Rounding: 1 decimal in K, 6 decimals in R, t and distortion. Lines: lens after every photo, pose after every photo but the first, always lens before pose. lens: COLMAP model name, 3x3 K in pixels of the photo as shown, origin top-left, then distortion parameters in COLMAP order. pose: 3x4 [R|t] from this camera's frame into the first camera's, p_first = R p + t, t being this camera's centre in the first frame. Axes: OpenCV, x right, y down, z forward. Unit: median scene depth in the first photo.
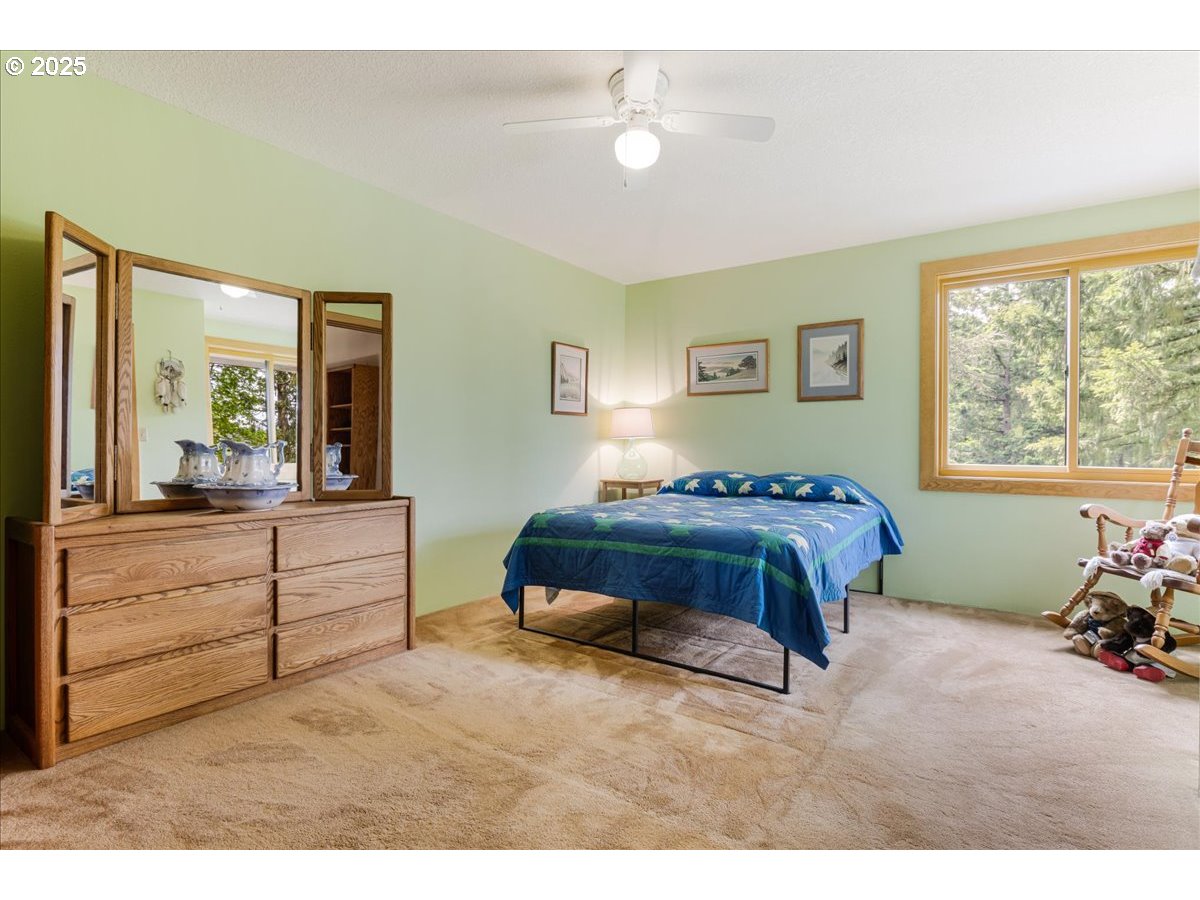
lens RADIAL K [[599.2, 0, 599.0], [0, 599.2, 447.5], [0, 0, 1]] dist [-0.012024, 0.000721]
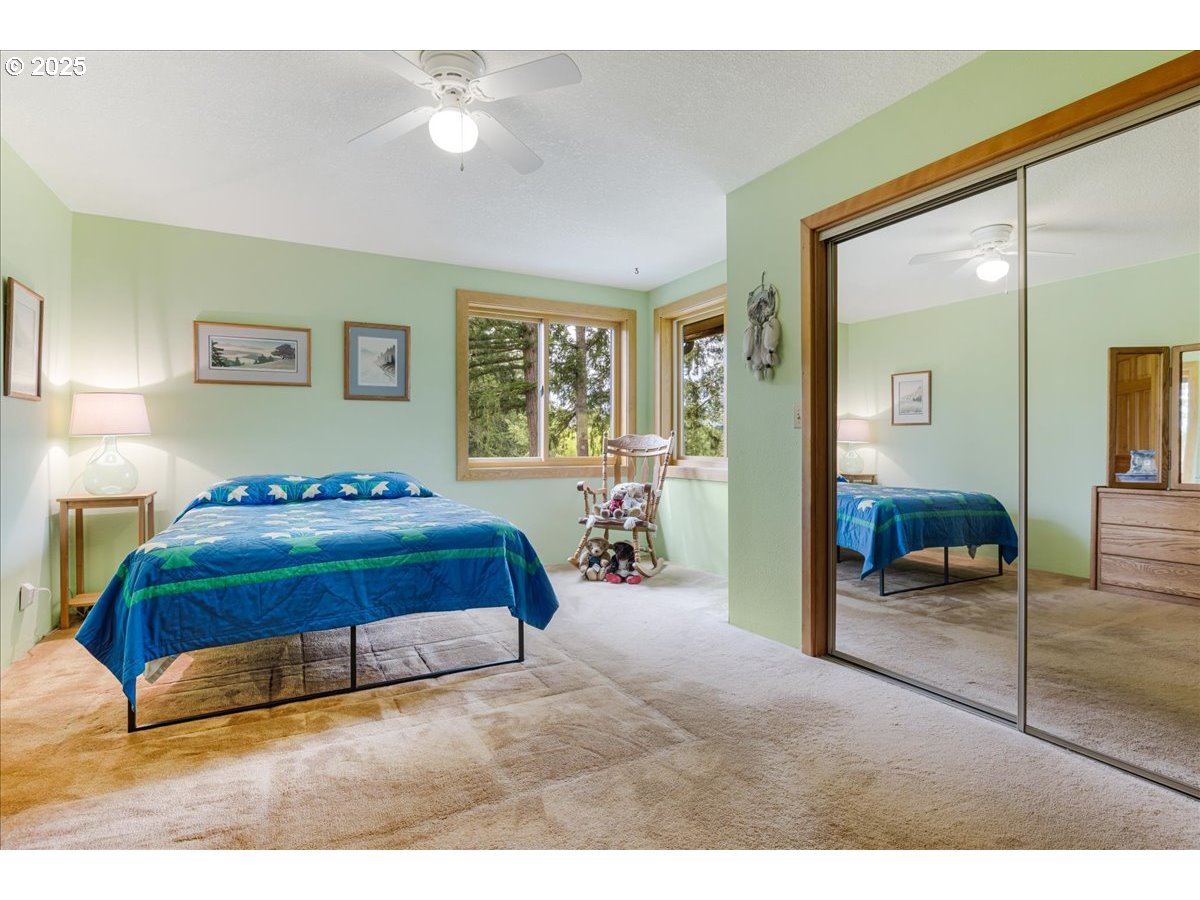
lens RADIAL K [[599.2, 0, 599.0], [0, 599.2, 447.5], [0, 0, 1]] dist [-0.012024, 0.000721]
pose [[0.445445, -0.012400, 0.895223, -0.451582], [0.009951, 0.999911, 0.008899, -0.003419], [-0.895254, 0.004944, 0.445529, 0.251122]]
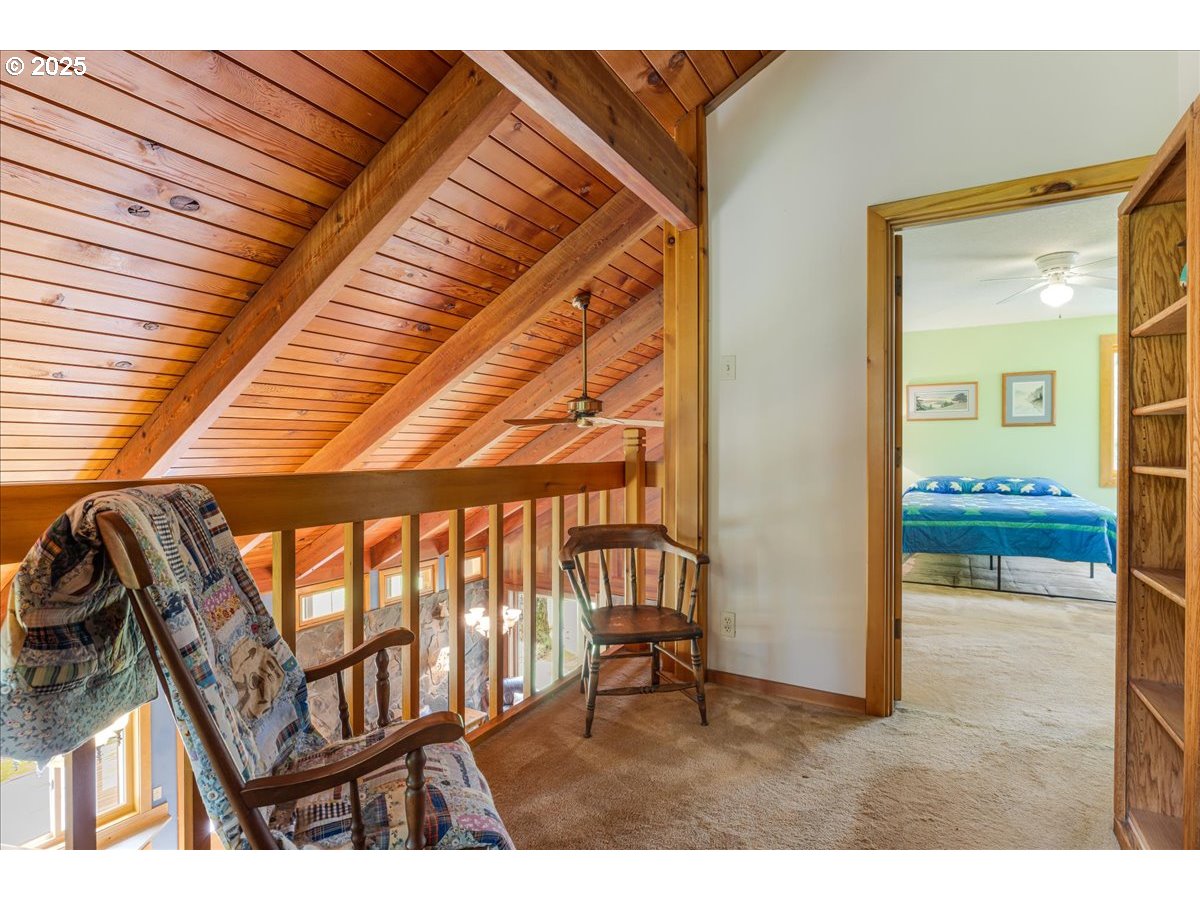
lens RADIAL K [[599.2, 0, 599.0], [0, 599.2, 447.5], [0, 0, 1]] dist [-0.012024, 0.000721]
pose [[0.996029, -0.006779, 0.088774, -0.957912], [0.007287, 0.999959, -0.005398, -0.032927], [-0.088733, 0.006024, 0.996037, -0.420263]]
